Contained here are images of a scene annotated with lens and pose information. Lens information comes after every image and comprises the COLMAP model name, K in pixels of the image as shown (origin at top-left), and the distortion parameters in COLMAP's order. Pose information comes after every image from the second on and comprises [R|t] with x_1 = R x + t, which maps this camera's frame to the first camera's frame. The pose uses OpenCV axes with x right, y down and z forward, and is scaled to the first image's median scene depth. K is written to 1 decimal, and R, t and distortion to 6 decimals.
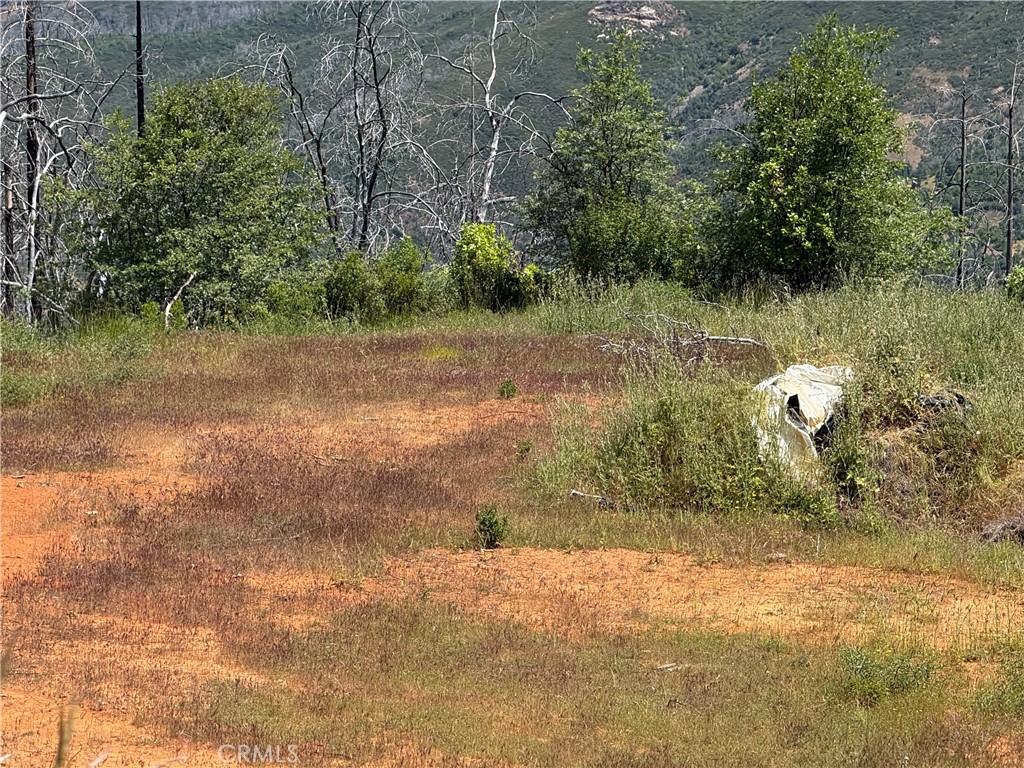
lens RADIAL K [[3612.4, 0, 512.0], [0, 3612.4, 384.0], [0, 0, 1]] dist [0.278488, -0.043579]
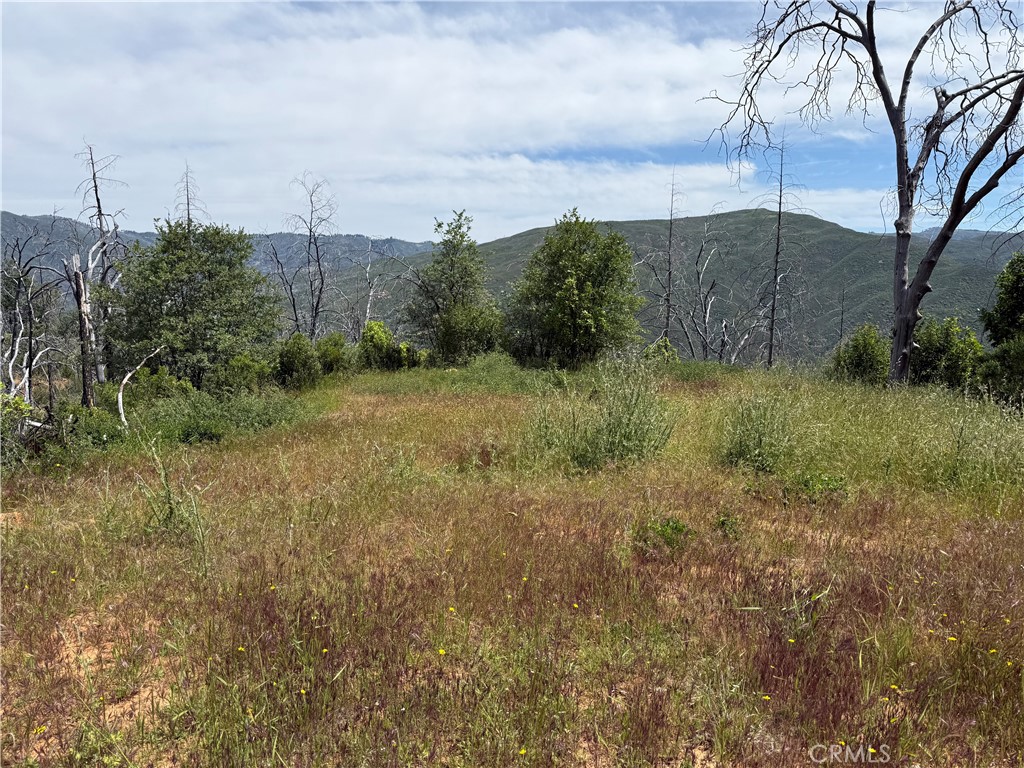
lens RADIAL K [[726.3, 0, 512.0], [0, 726.3, 384.0], [0, 0, 1]] dist [0.130279, -0.195870]
pose [[0.977657, -0.008722, 0.210024, -0.020759], [0.004317, 0.999761, 0.021427, -0.021147], [-0.210160, -0.020041, 0.977462, 0.669230]]
